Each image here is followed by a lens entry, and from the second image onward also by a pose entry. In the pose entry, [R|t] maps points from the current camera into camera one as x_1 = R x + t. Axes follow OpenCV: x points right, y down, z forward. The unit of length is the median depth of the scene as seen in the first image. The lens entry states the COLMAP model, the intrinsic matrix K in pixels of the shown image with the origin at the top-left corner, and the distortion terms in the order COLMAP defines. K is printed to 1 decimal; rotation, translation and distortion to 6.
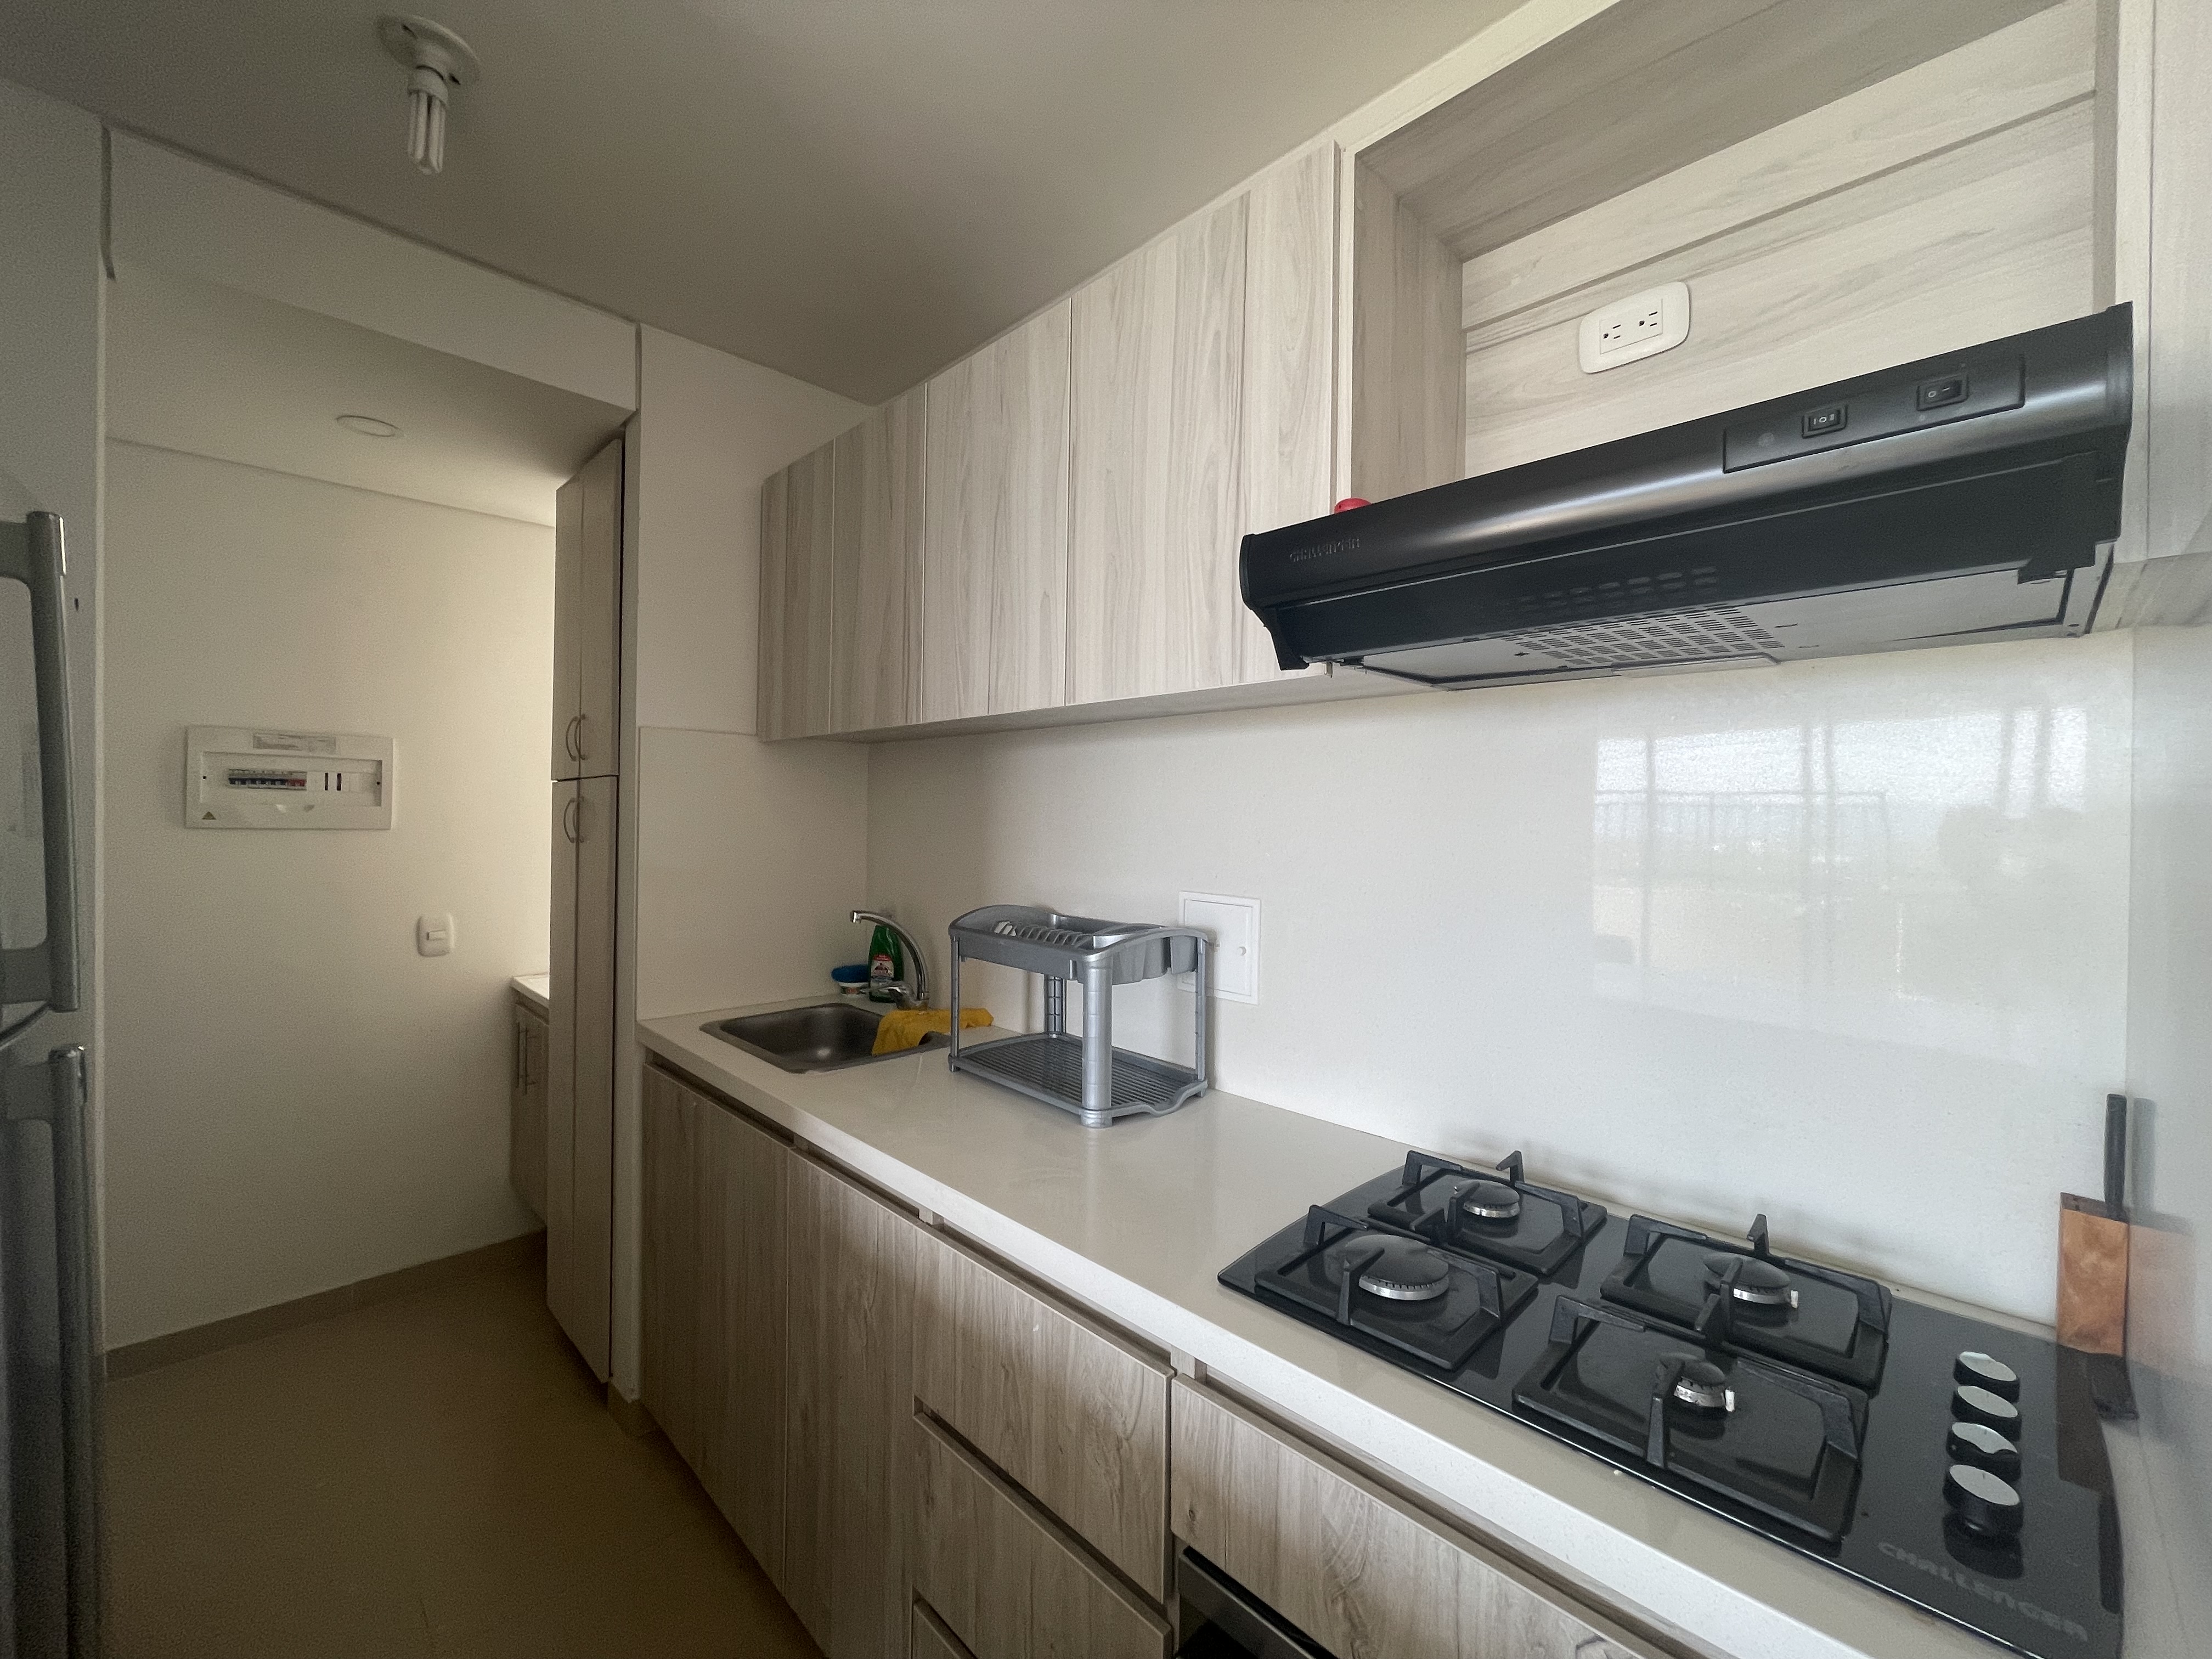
lens RADIAL K [[901.0, 0, 1096.9], [0, 901.0, 820.9], [0, 0, 1]] dist [-0.000936, 0.000276]
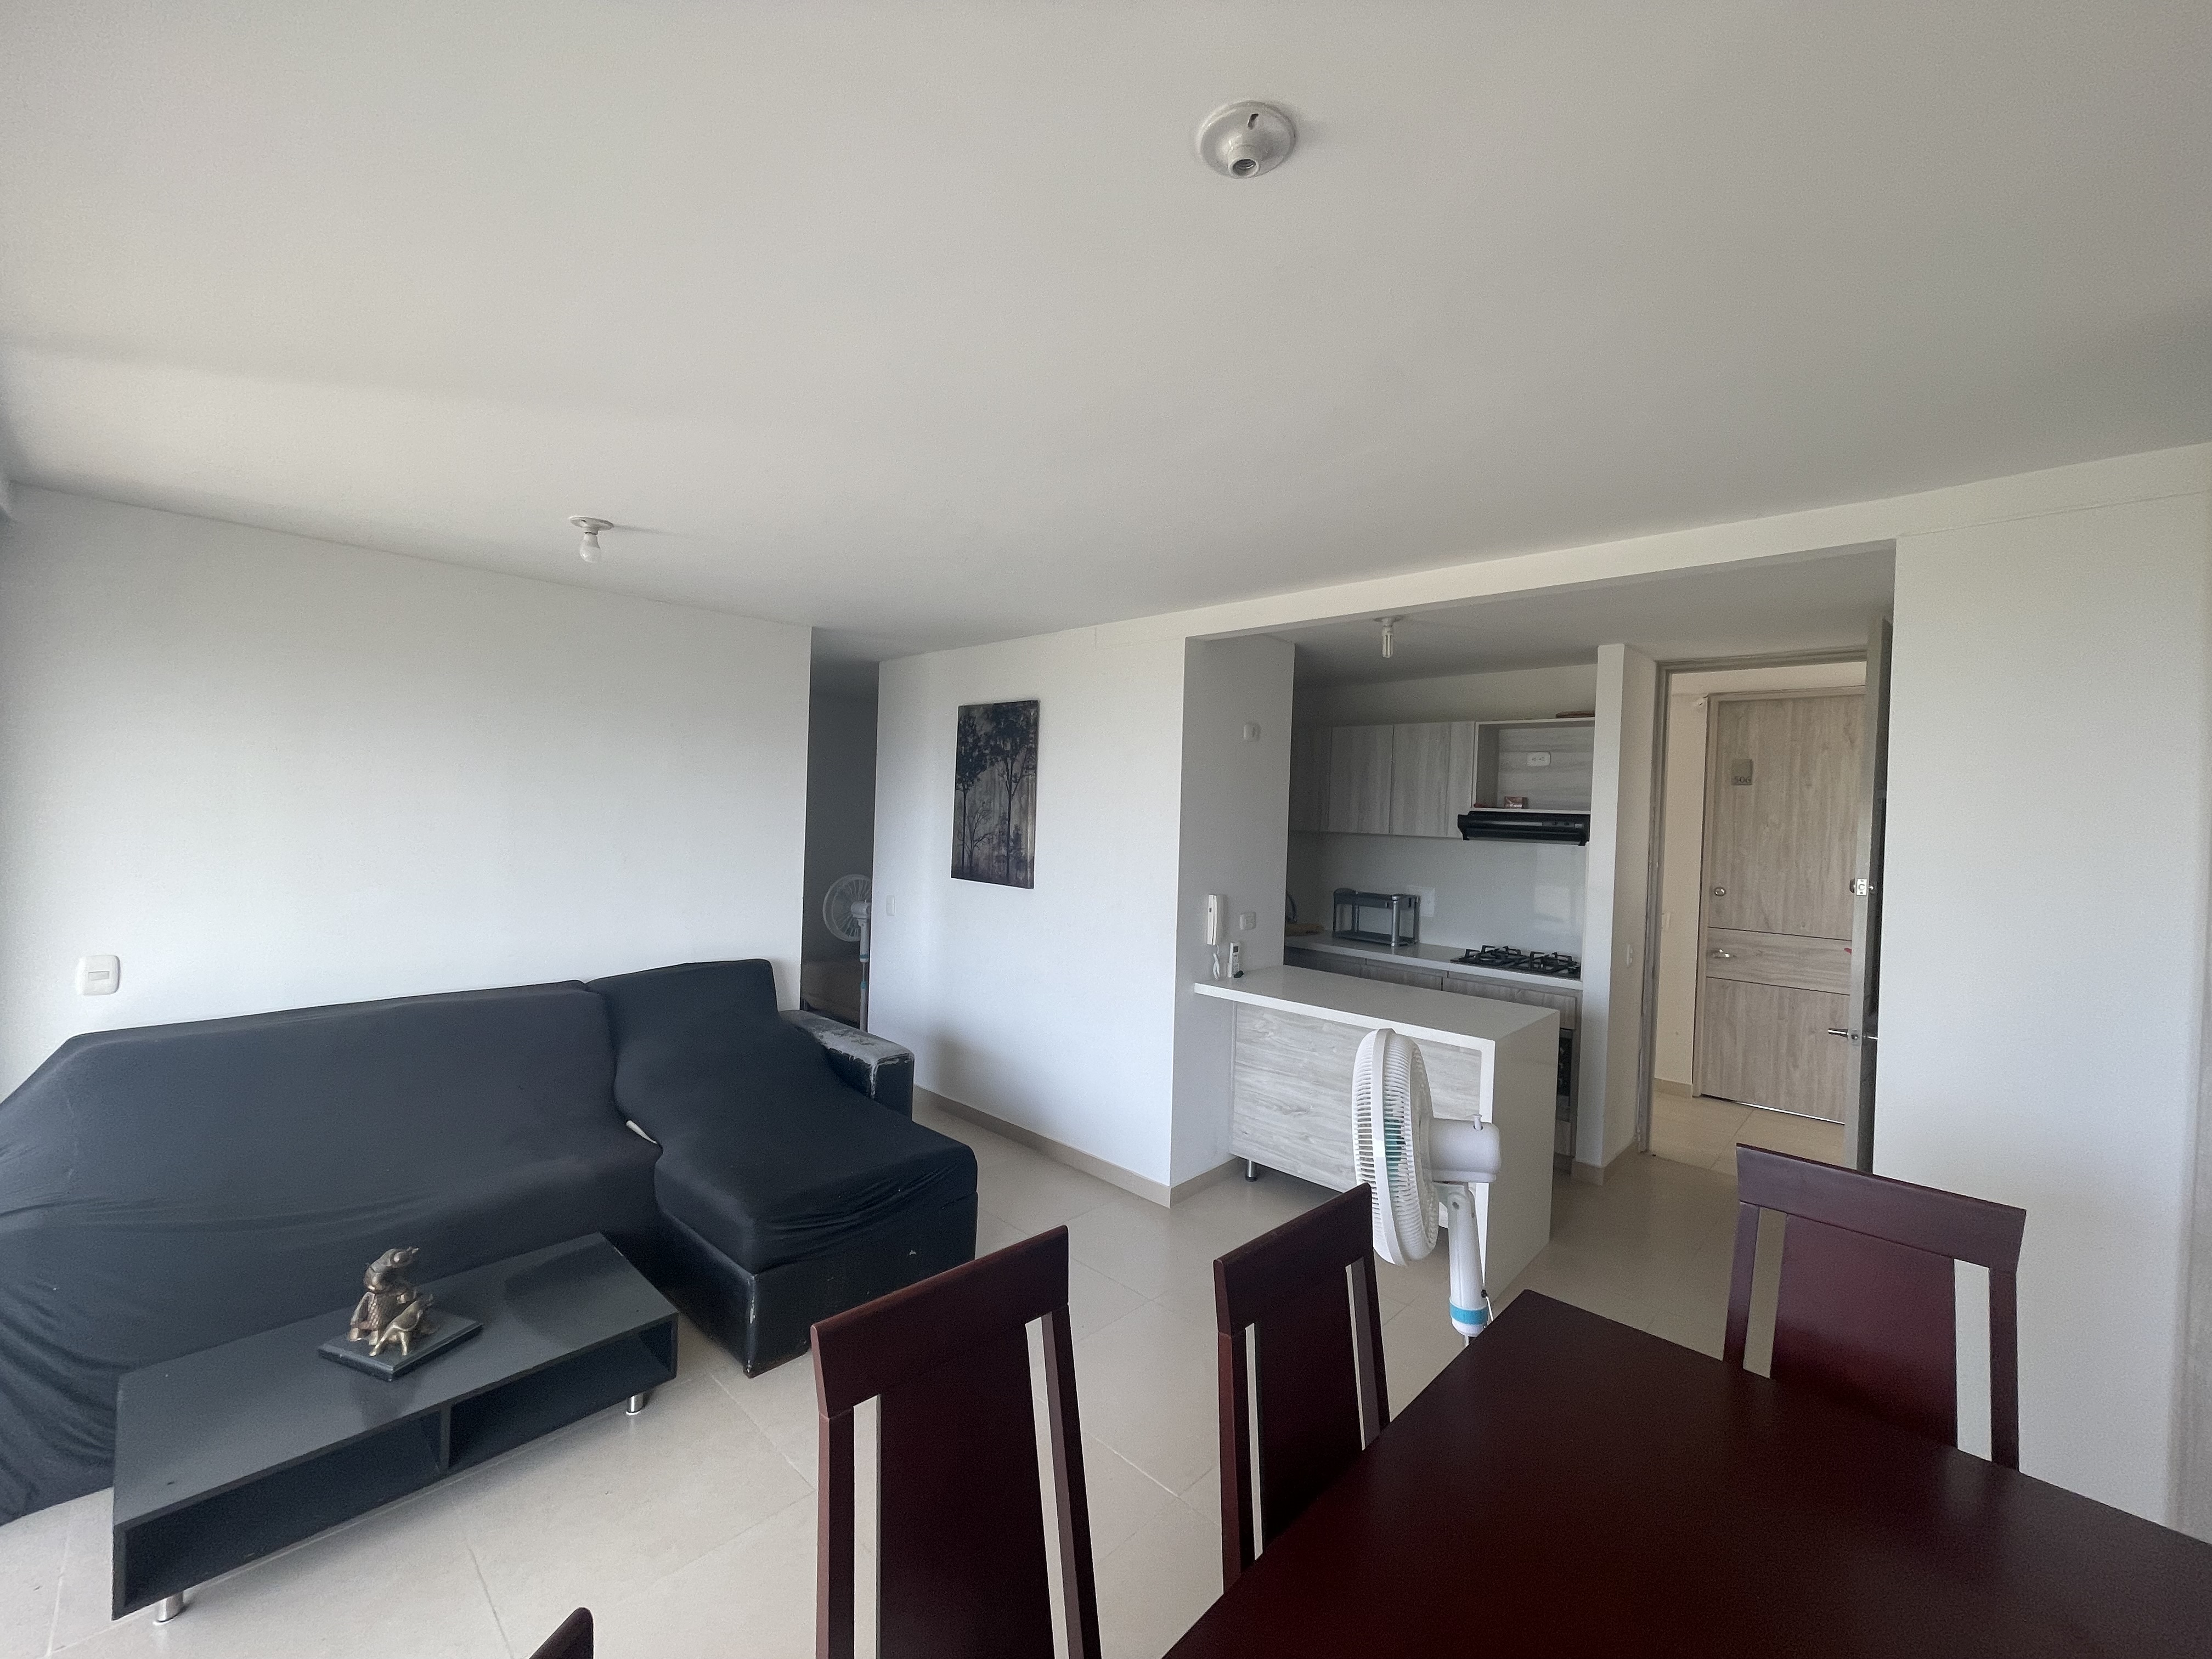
lens RADIAL K [[901.0, 0, 1096.9], [0, 901.0, 820.9], [0, 0, 1]] dist [-0.000936, 0.000276]
pose [[0.999030, 0.020714, 0.038867, -1.262914], [-0.021175, 0.999710, 0.011482, -0.182905], [-0.038618, -0.012294, 0.999178, -2.429056]]
